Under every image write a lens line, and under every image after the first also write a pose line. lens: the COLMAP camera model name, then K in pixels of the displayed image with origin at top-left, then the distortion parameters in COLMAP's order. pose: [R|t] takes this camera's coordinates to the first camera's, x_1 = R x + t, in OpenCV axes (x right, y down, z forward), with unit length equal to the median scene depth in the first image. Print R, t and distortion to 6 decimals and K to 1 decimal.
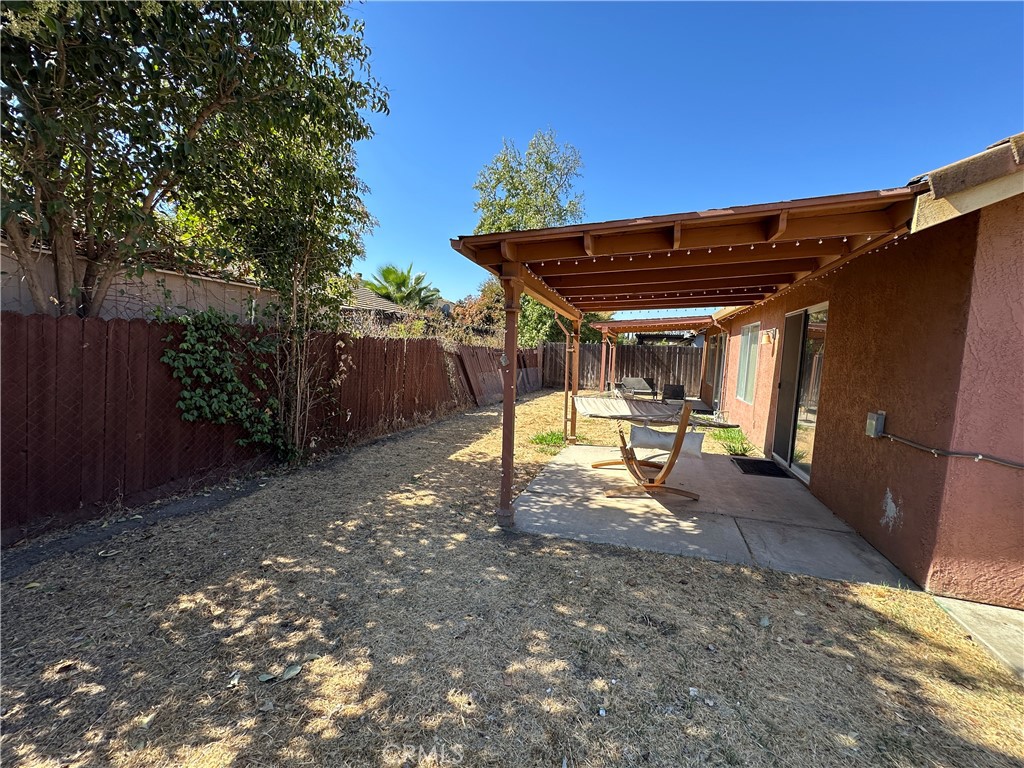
lens RADIAL K [[403.1, 0, 512.0], [0, 403.1, 384.0], [0, 0, 1]] dist [-0.003332, 0.000254]
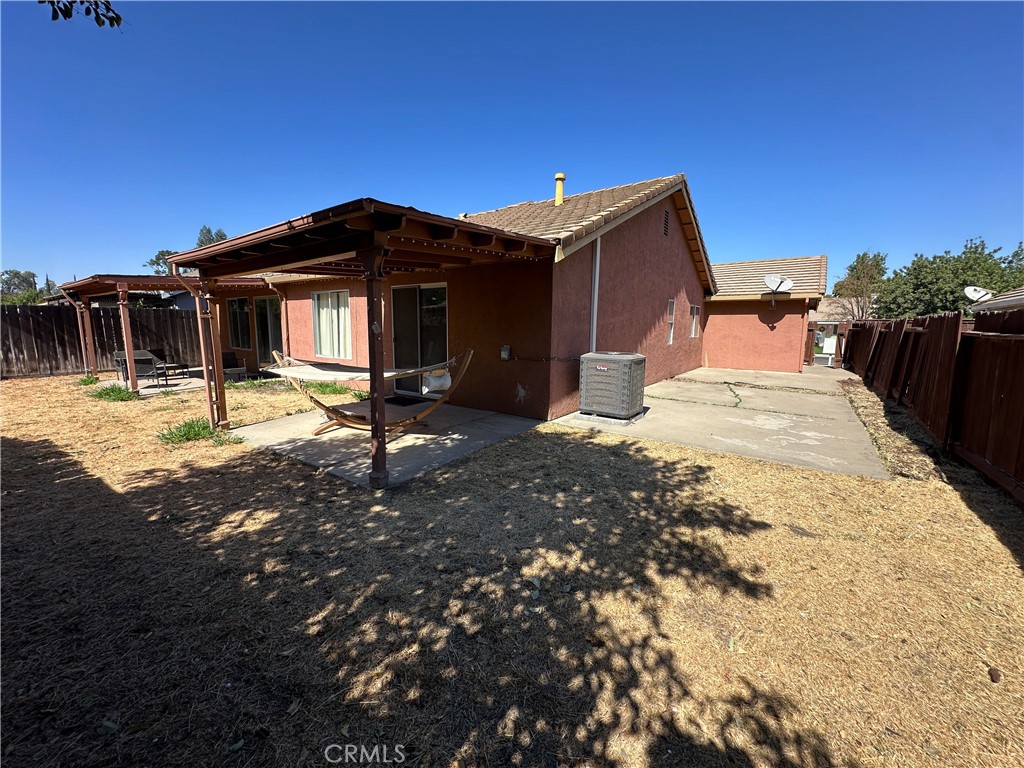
lens RADIAL K [[403.1, 0, 512.0], [0, 403.1, 384.0], [0, 0, 1]] dist [-0.003332, 0.000254]
pose [[0.310956, -0.173222, 0.934506, -0.775153], [0.084901, 0.984383, 0.154216, -0.040959], [-0.946625, 0.031386, 0.320806, 0.309605]]
